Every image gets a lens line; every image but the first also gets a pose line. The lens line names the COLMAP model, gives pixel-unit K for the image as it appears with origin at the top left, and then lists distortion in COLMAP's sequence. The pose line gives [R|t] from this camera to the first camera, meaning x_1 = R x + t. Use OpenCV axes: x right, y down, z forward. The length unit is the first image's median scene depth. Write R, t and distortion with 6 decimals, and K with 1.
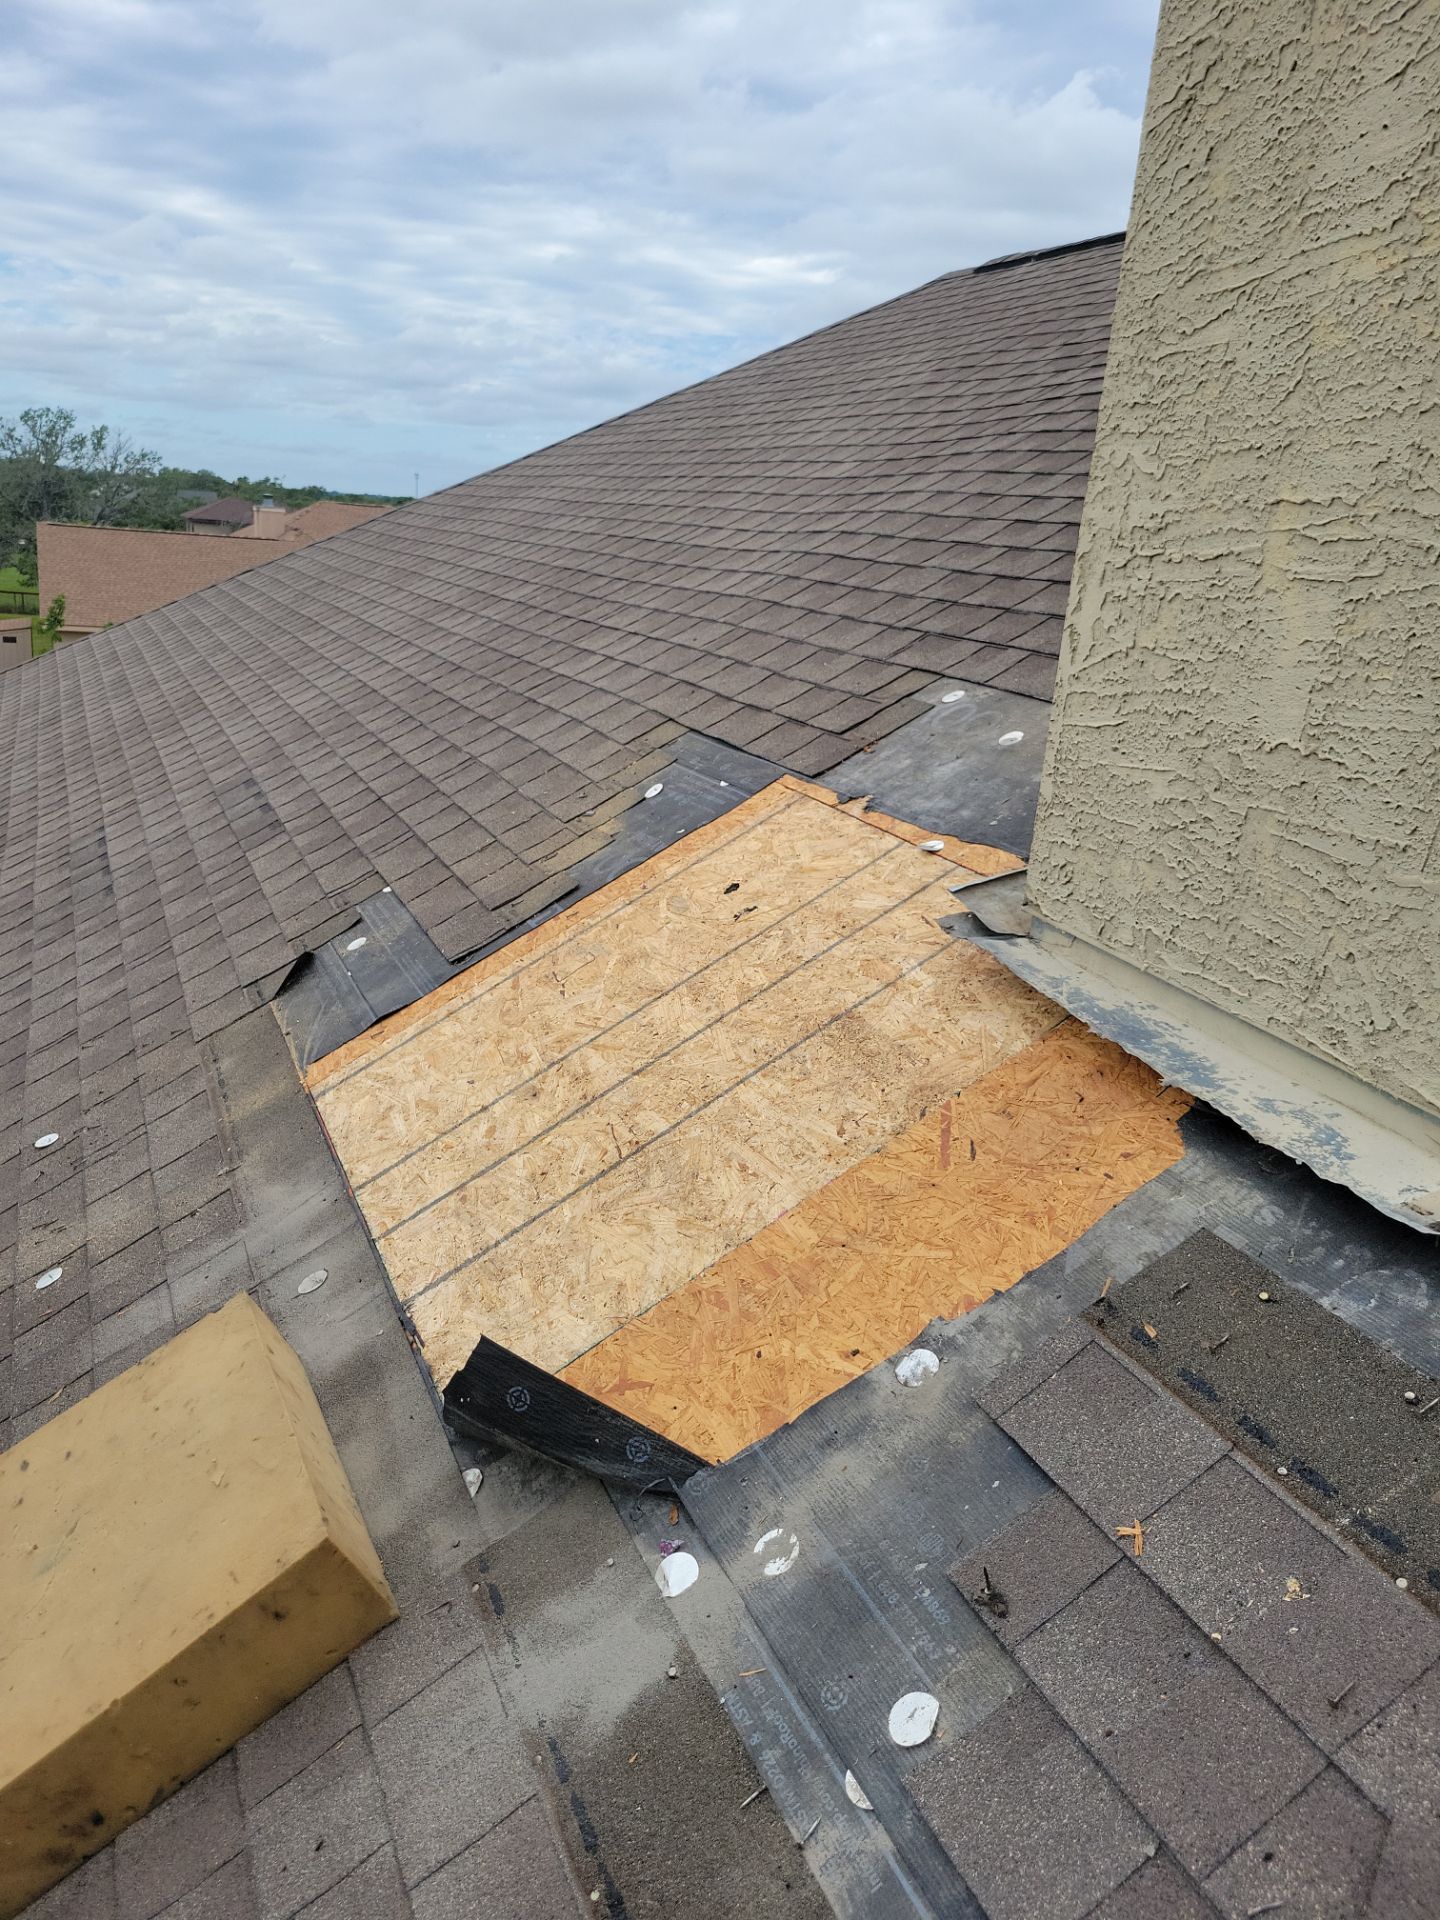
lens RADIAL K [[1450.3, 0, 734.2], [0, 1450.3, 959.4], [0, 0, 1]] dist [0.052235, -0.040708]
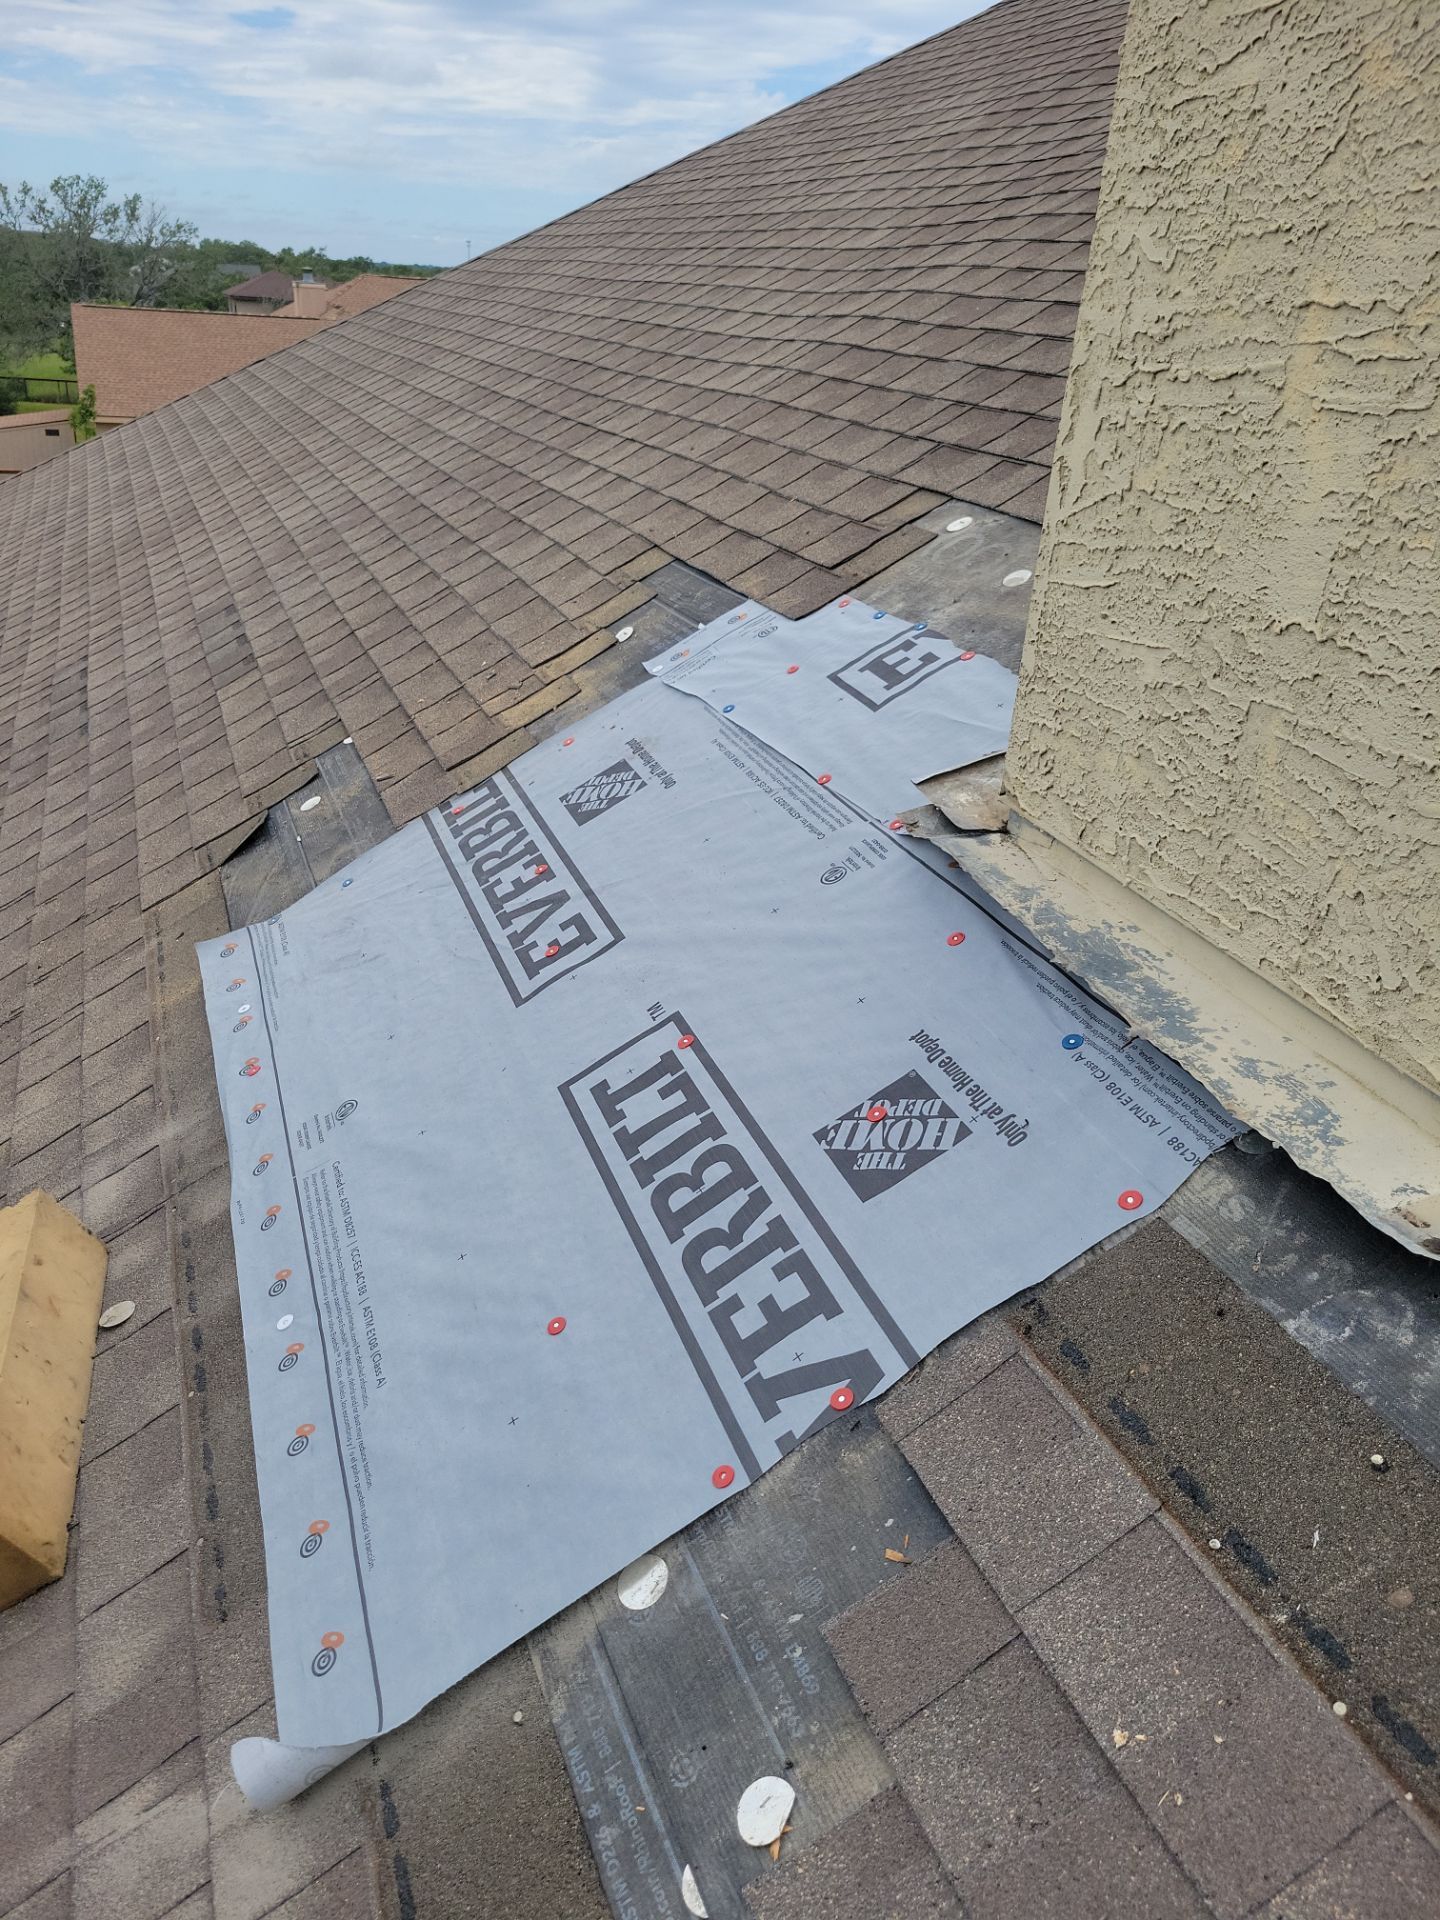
lens RADIAL K [[1450.3, 0, 724.5], [0, 1450.3, 978.8], [0, 0, 1]] dist [0.052235, -0.040708]
pose [[0.998597, 0.007149, -0.052467, 0.092468], [0.000695, 0.988991, 0.147977, -0.064700], [0.052947, -0.147806, 0.987598, 0.139856]]
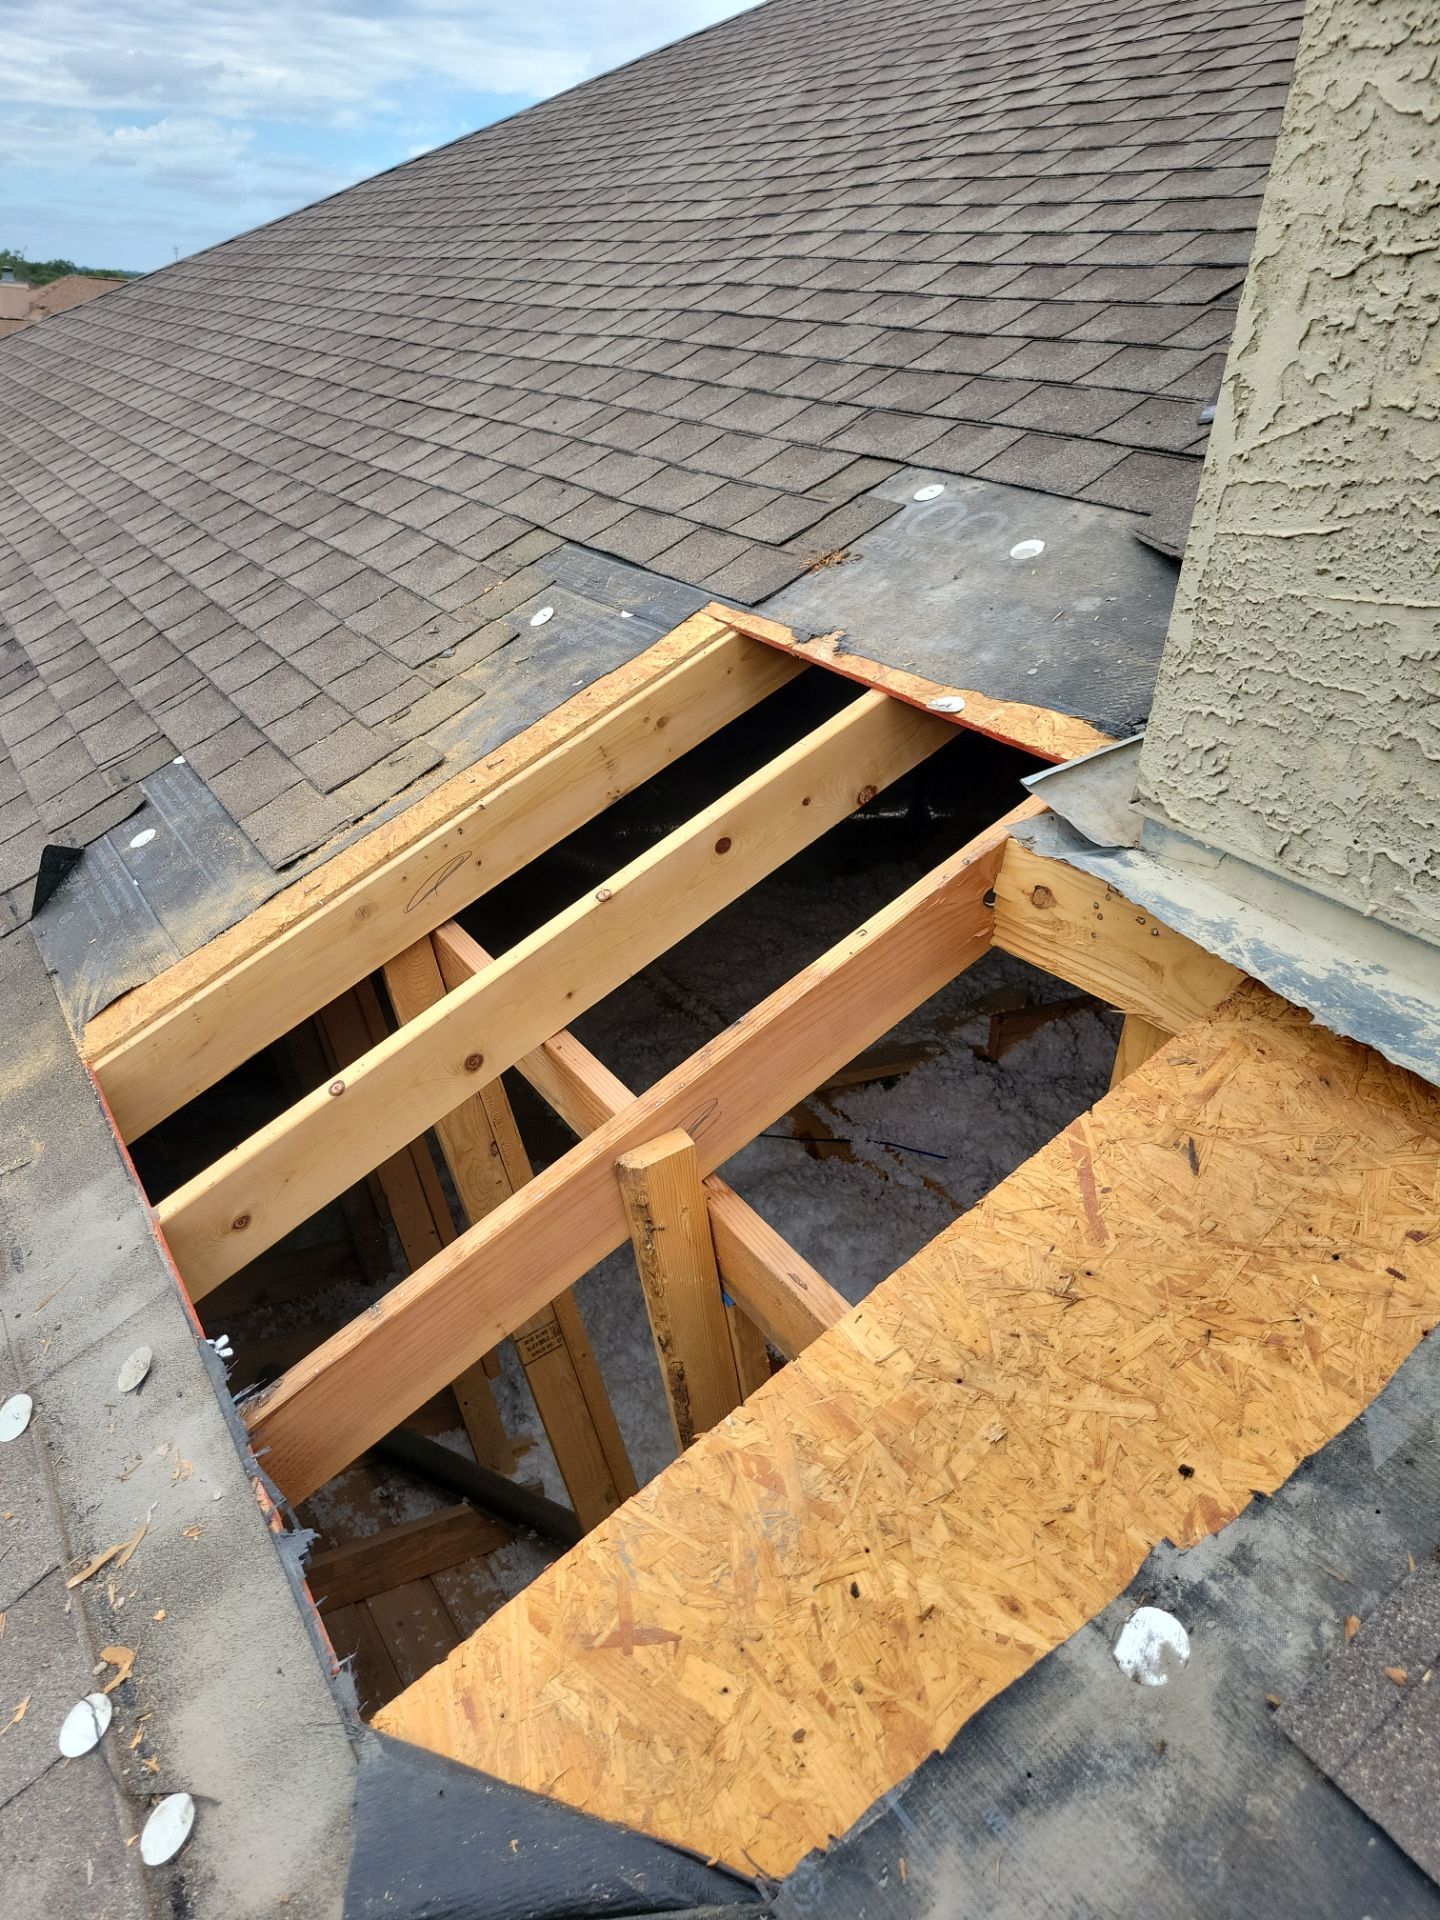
lens RADIAL K [[1450.3, 0, 696.7], [0, 1450.3, 934.5], [0, 0, 1]] dist [0.052235, -0.040708]
pose [[0.994236, -0.041404, 0.098892, -0.088075], [0.029811, 0.992807, 0.115953, -0.069840], [-0.102981, -0.112337, 0.988319, 0.375404]]
